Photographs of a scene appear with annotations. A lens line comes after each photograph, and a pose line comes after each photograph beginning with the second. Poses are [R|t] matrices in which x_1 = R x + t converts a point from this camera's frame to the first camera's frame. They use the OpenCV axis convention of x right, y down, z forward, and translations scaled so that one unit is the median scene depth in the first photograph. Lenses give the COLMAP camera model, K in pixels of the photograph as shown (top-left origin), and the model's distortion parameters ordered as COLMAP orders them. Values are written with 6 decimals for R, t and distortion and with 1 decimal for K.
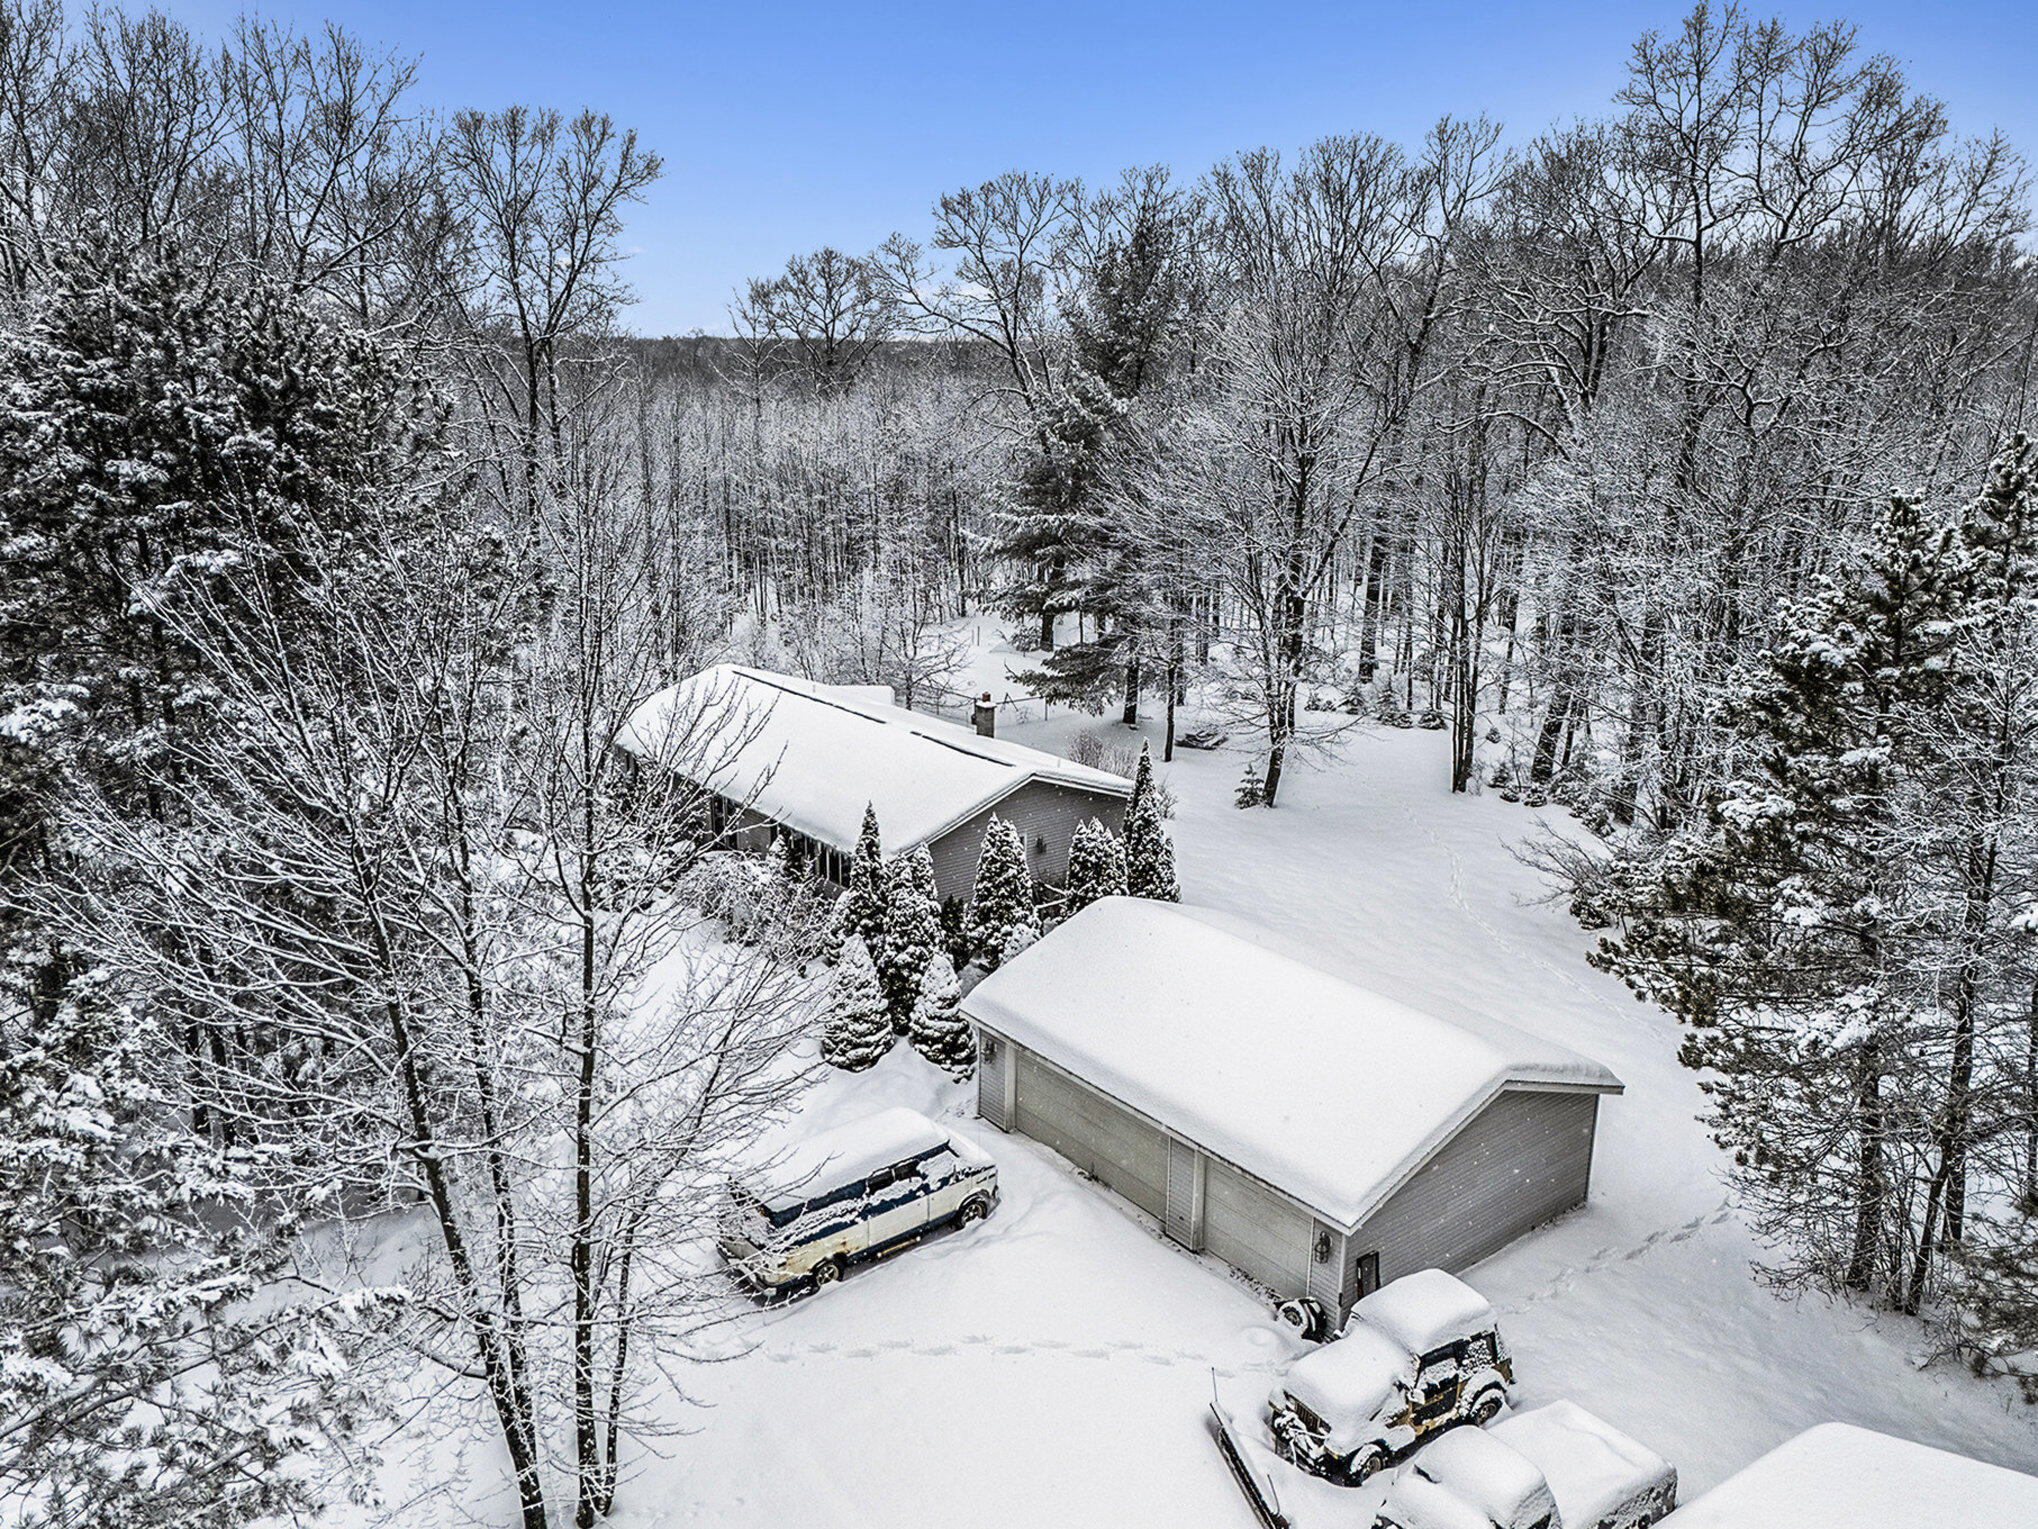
lens RADIAL K [[1449.5, 0, 1006.6], [0, 1449.5, 773.8], [0, 0, 1]] dist [0.033153, -0.001867]
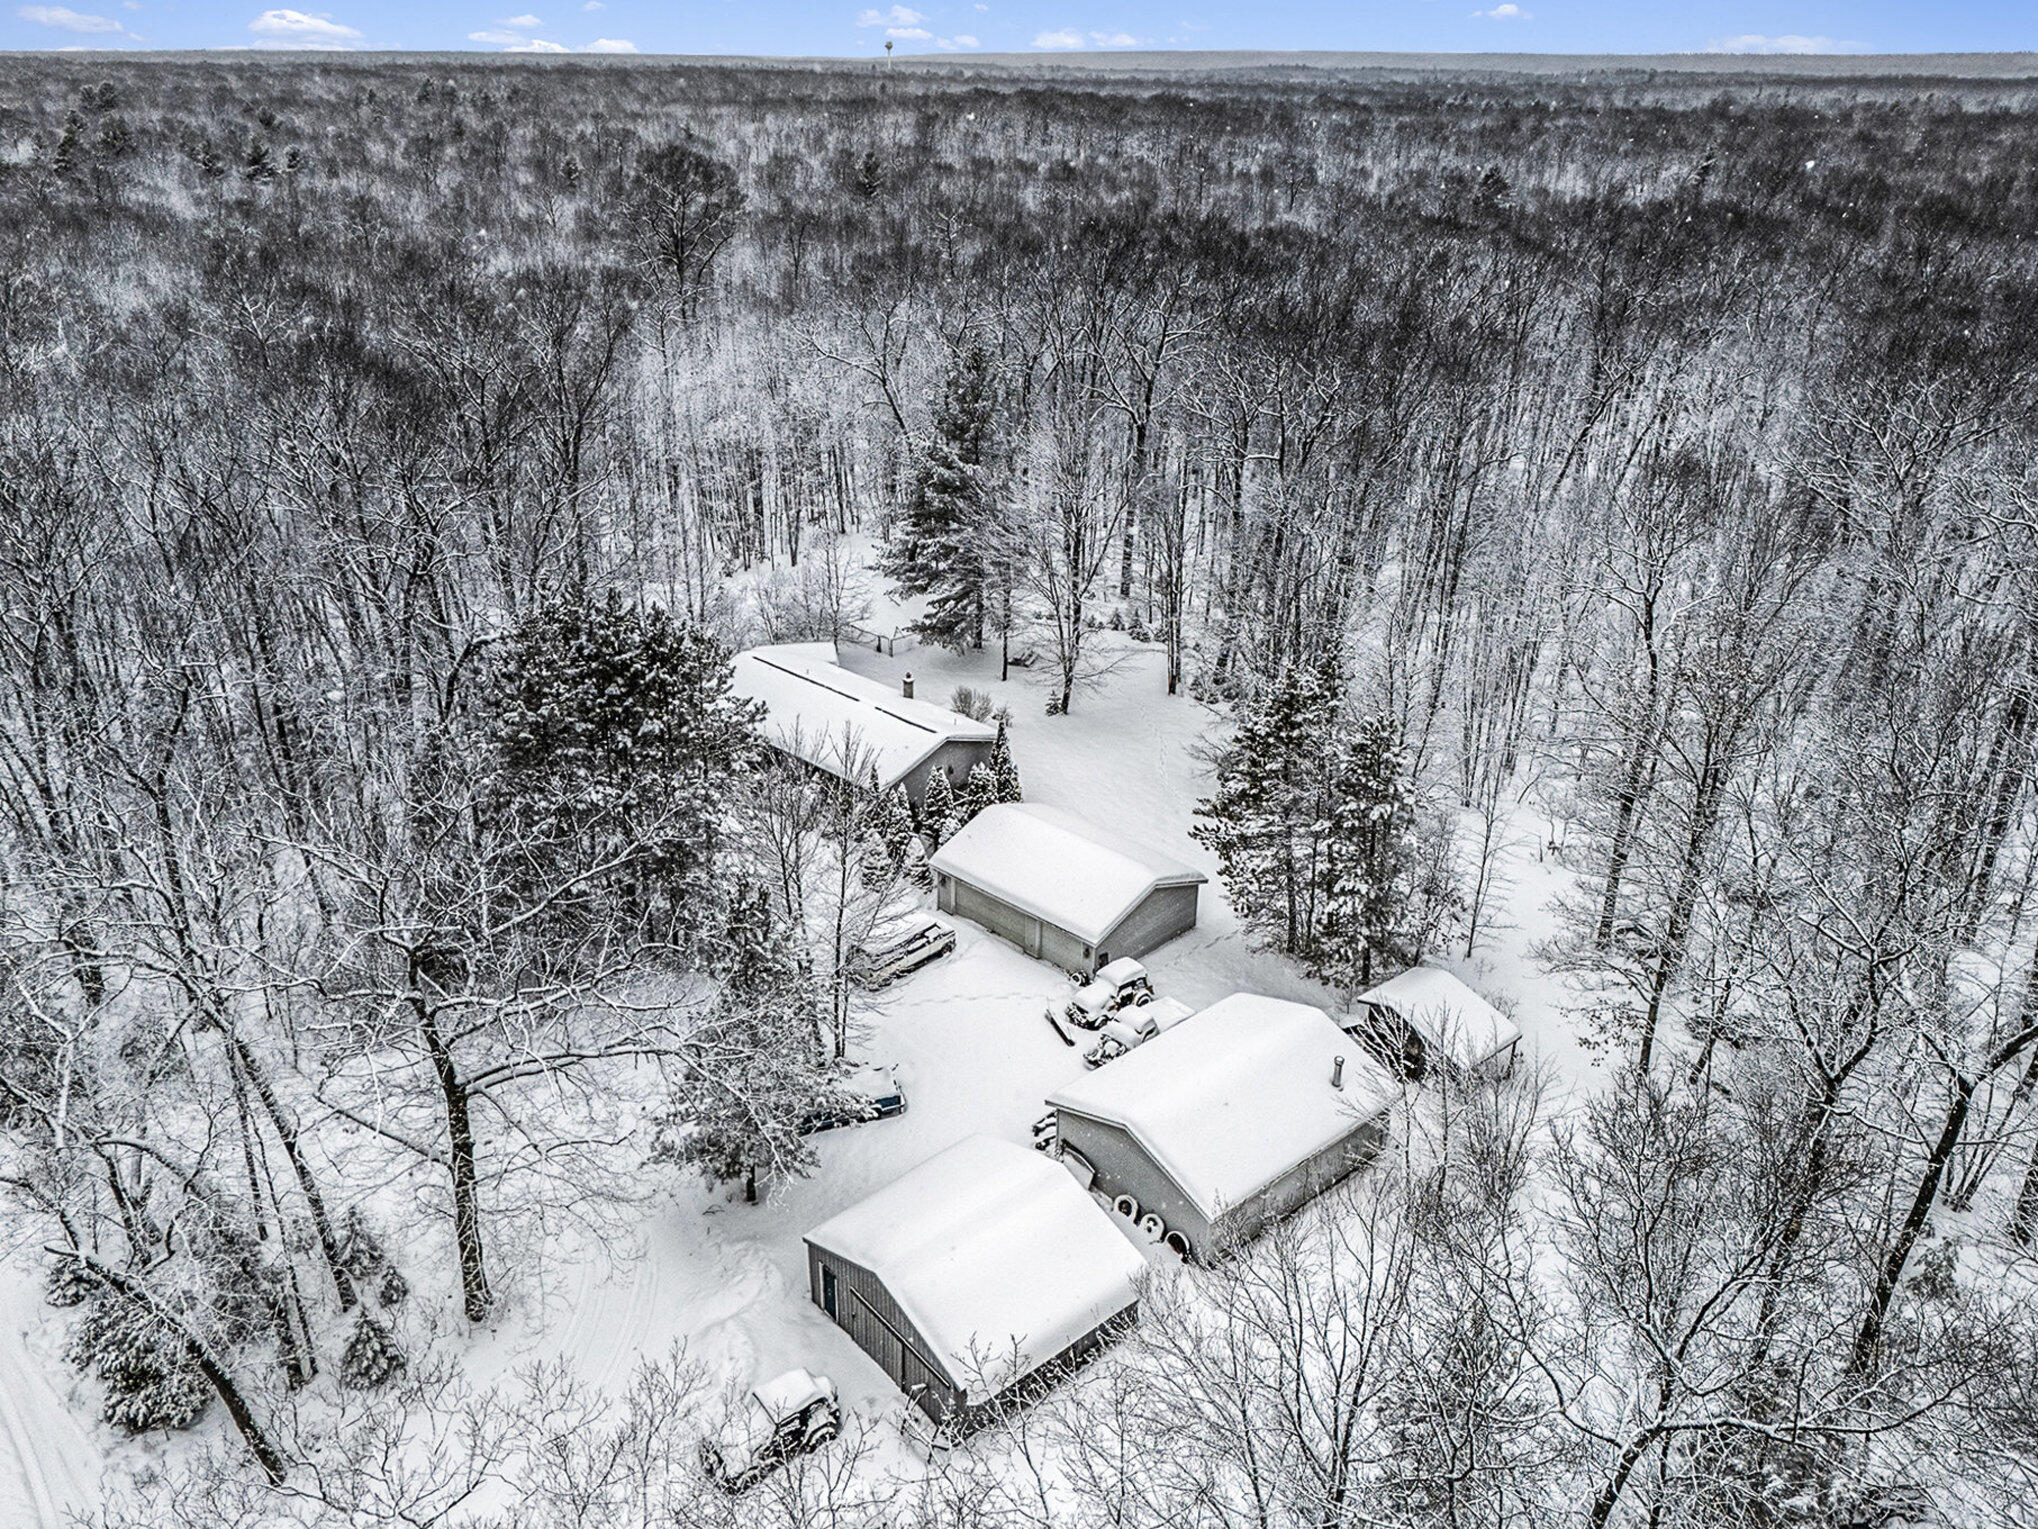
lens RADIAL K [[1449.5, 0, 1021.5], [0, 1449.5, 758.6], [0, 0, 1]] dist [0.033153, -0.001867]
pose [[0.988719, -0.058238, 0.137995, -0.192978], [0.033745, 0.984239, 0.173596, -0.384361], [-0.145930, -0.166981, 0.975101, -1.187119]]
